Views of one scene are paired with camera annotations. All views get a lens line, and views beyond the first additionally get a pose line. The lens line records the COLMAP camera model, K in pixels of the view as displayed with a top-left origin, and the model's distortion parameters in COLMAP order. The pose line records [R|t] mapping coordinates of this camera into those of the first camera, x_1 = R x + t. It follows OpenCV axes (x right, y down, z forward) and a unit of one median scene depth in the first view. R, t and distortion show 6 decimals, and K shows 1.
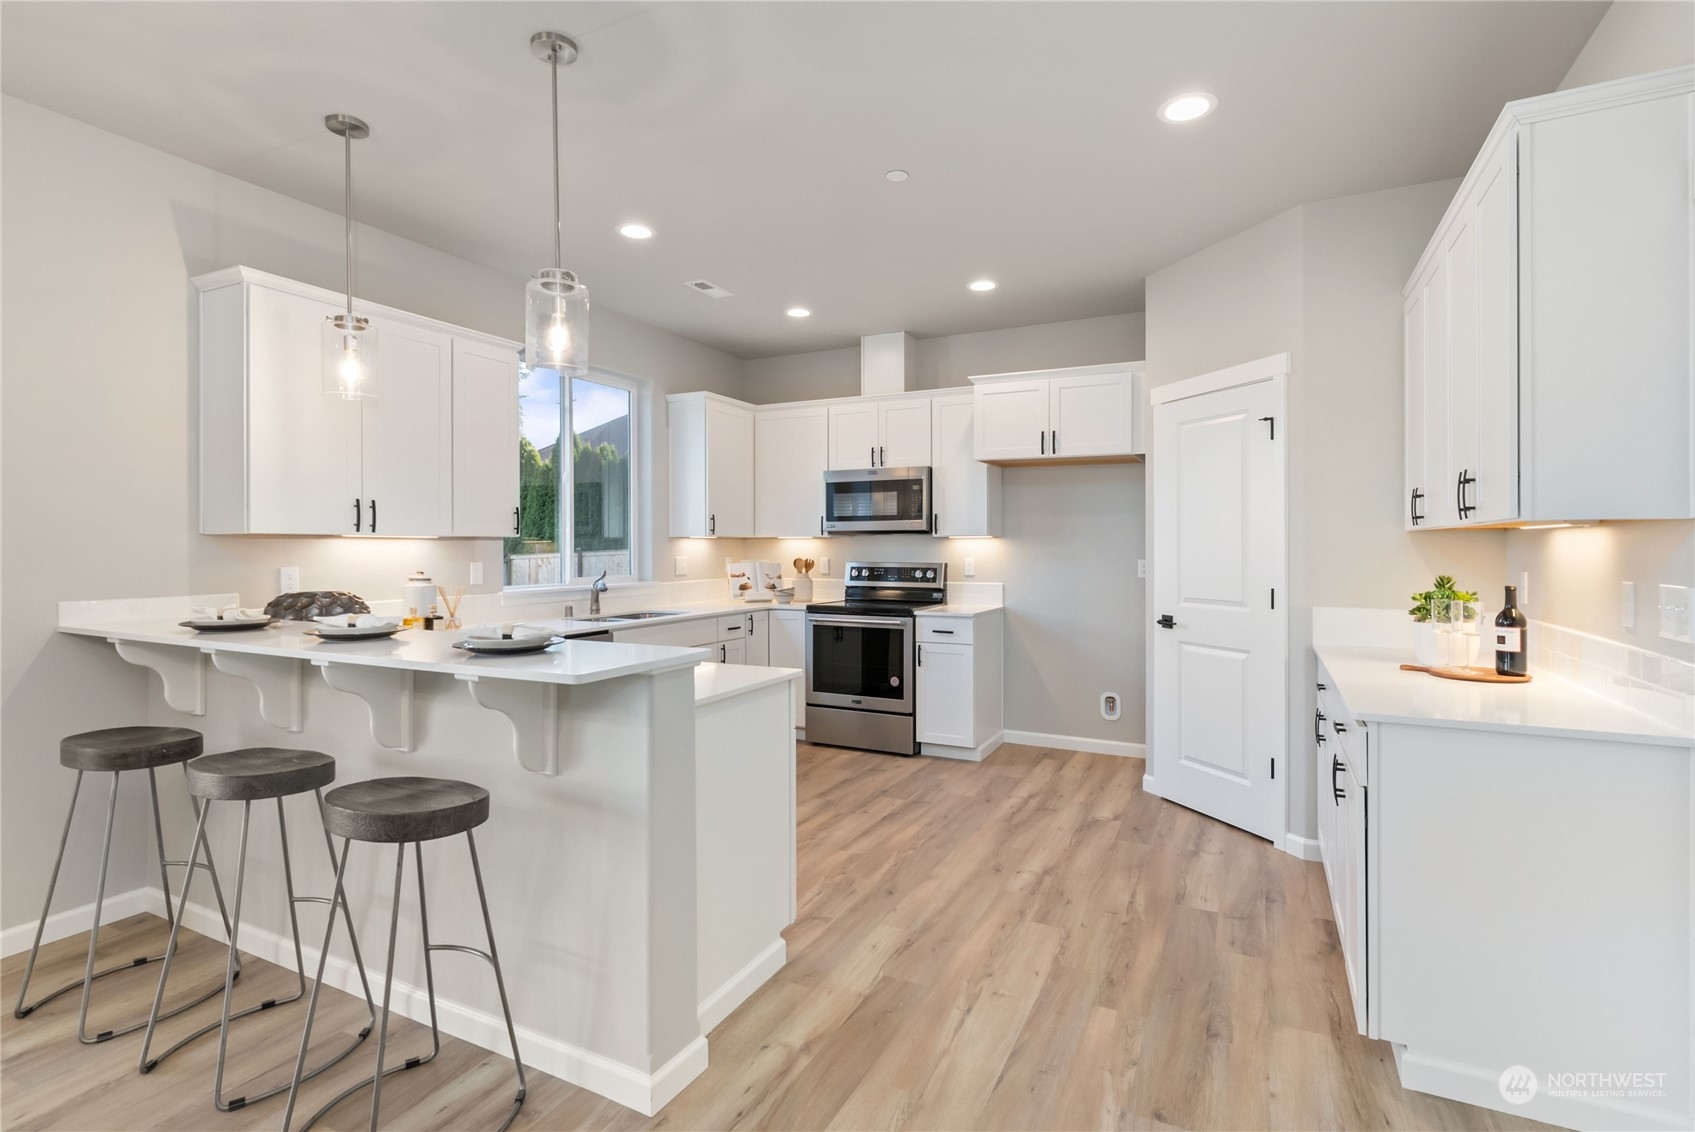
lens RADIAL K [[816.7, 0, 849.2], [0, 816.7, 546.0], [0, 0, 1]] dist [0.000919, 0.000084]
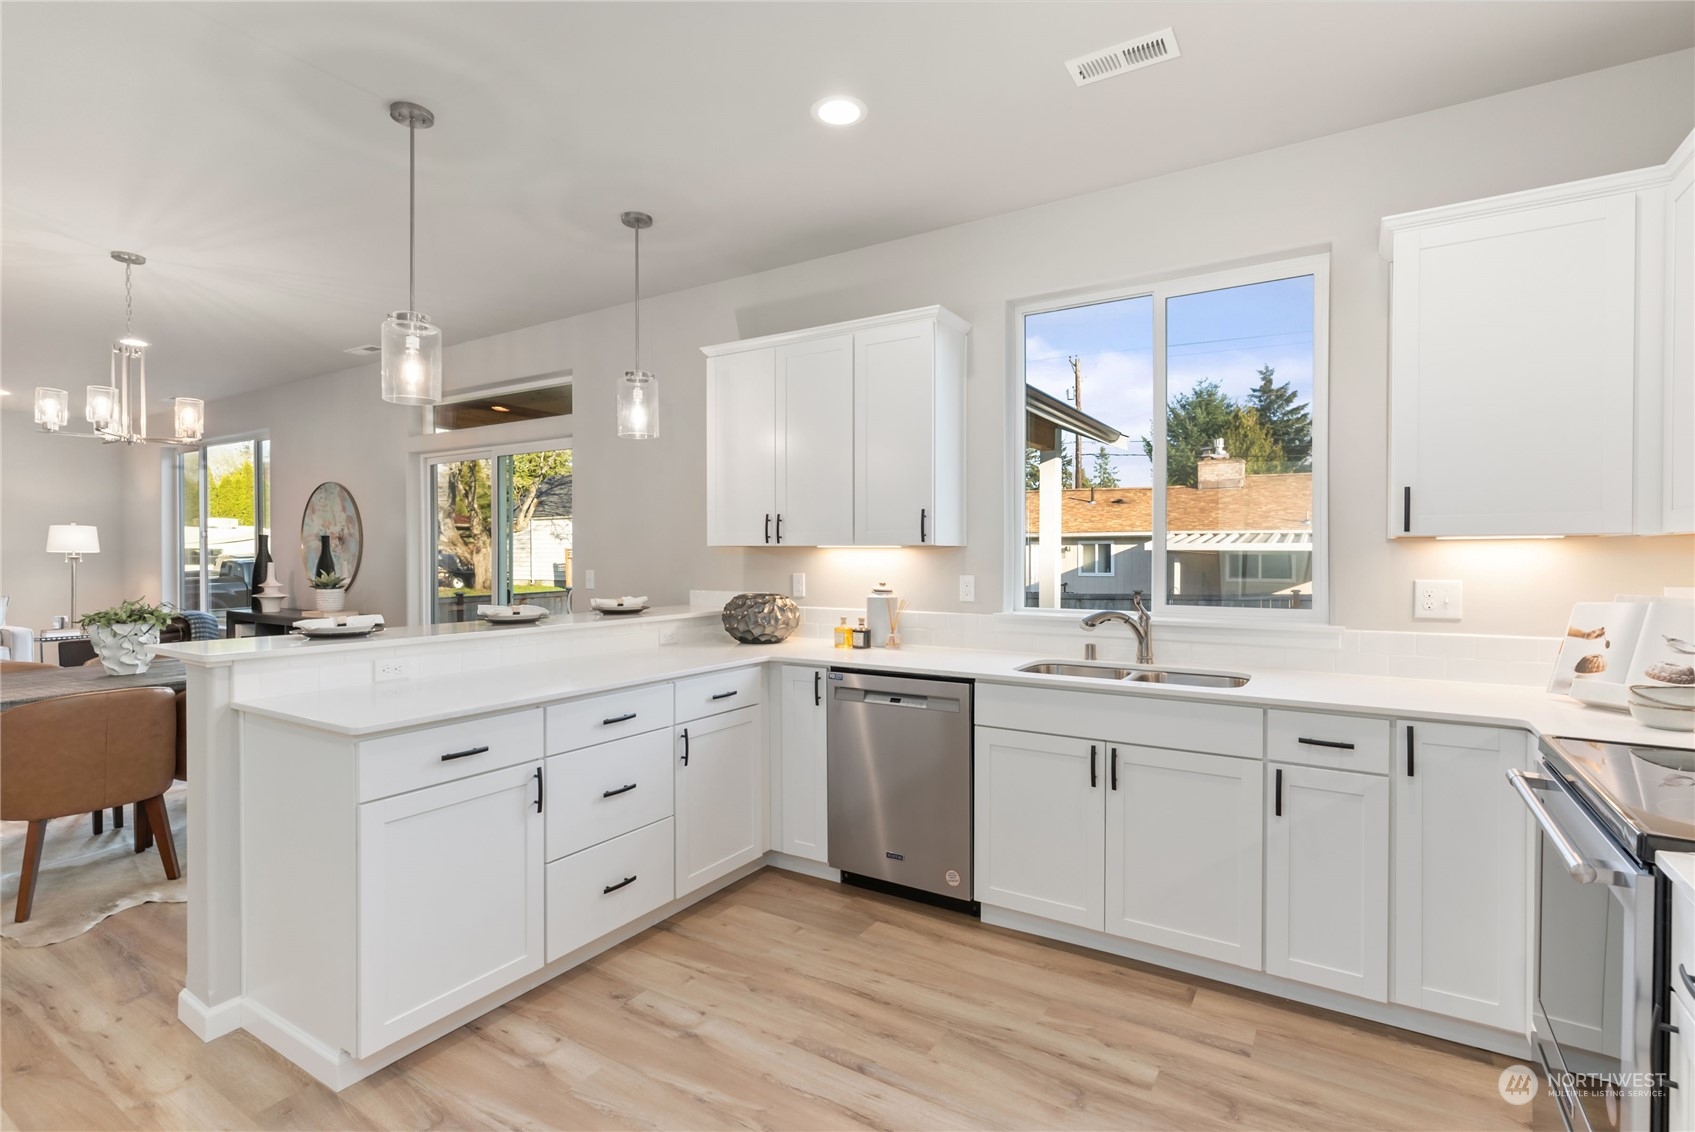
lens RADIAL K [[810.3, 0, 840.3], [0, 810.3, 566.2], [0, 0, 1]] dist [-0.001825, -0.000323]
pose [[-0.102538, 0.023321, -0.994456, 0.328993], [0.005845, 0.999722, 0.022842, -0.007698], [0.994712, -0.003470, -0.102646, 0.807138]]
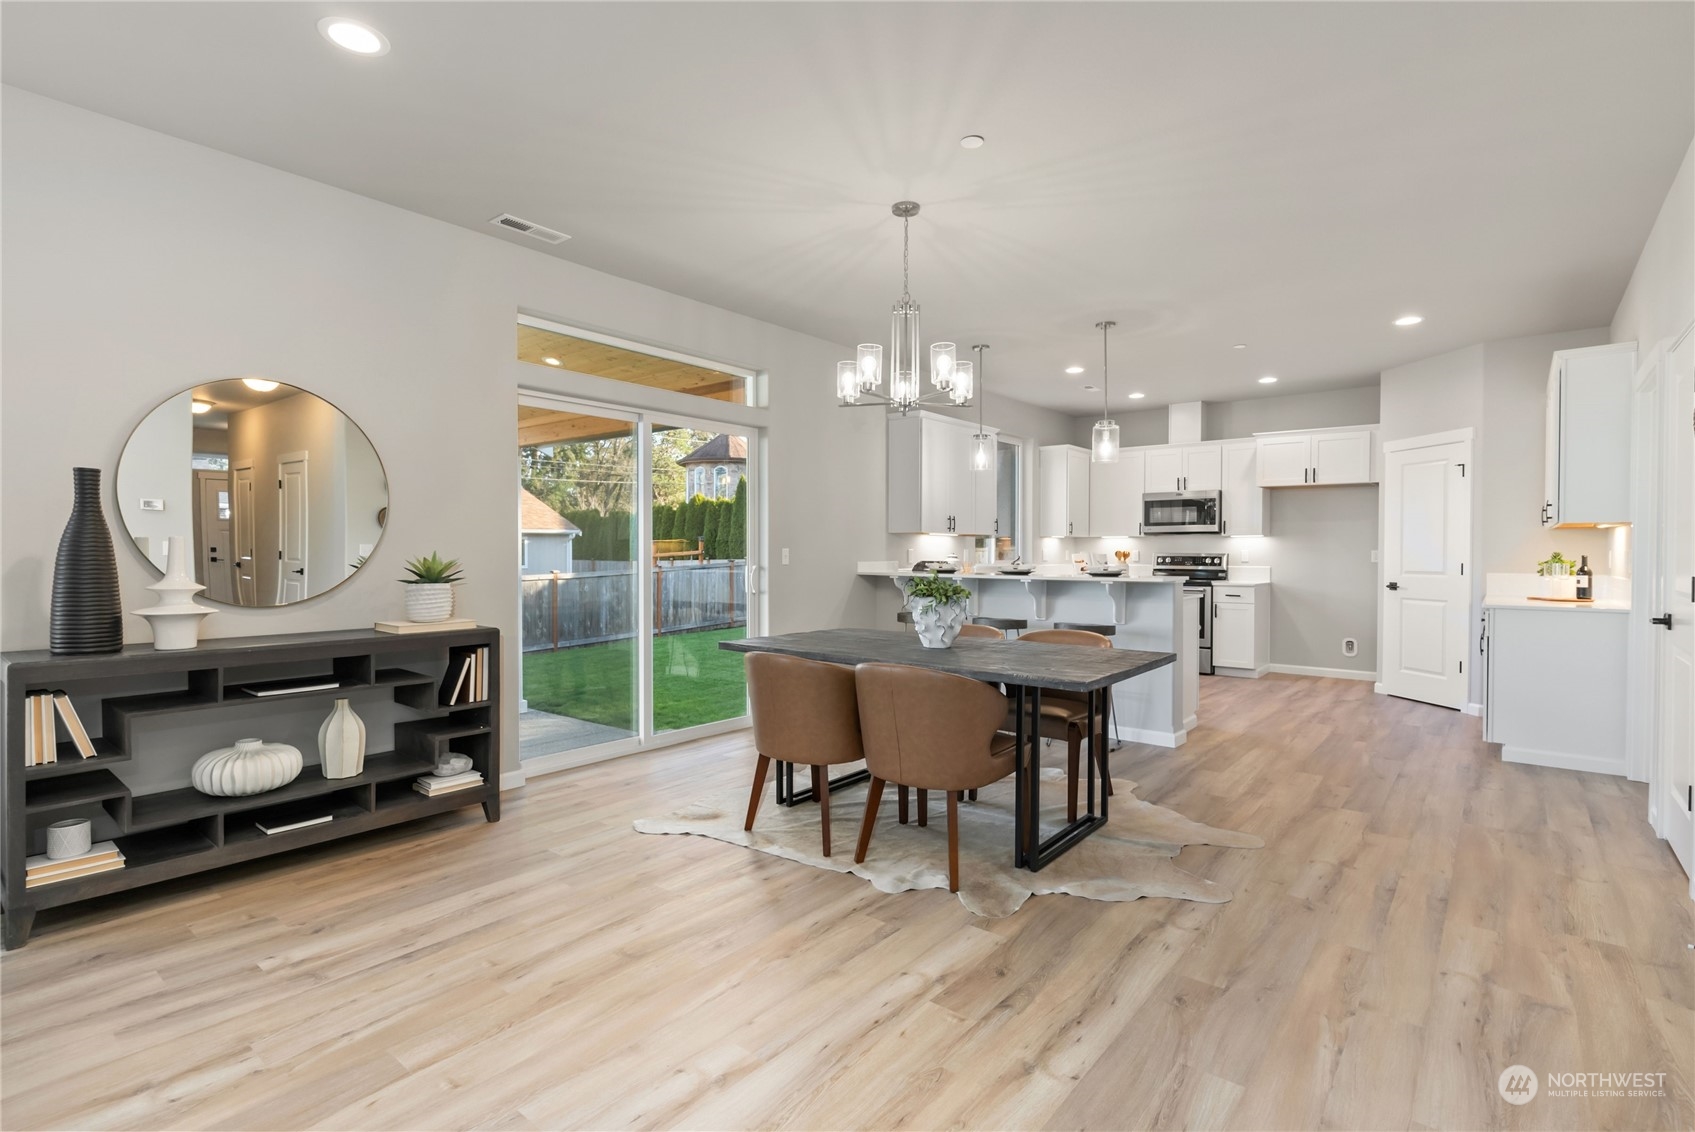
lens RADIAL K [[810.3, 0, 840.3], [0, 810.3, 566.2], [0, 0, 1]] dist [-0.001825, -0.000323]
pose [[0.974748, 0.006209, -0.223222, -0.274596], [-0.002428, 0.999849, 0.017208, 0.022847], [0.223295, -0.016232, 0.974616, -0.692010]]
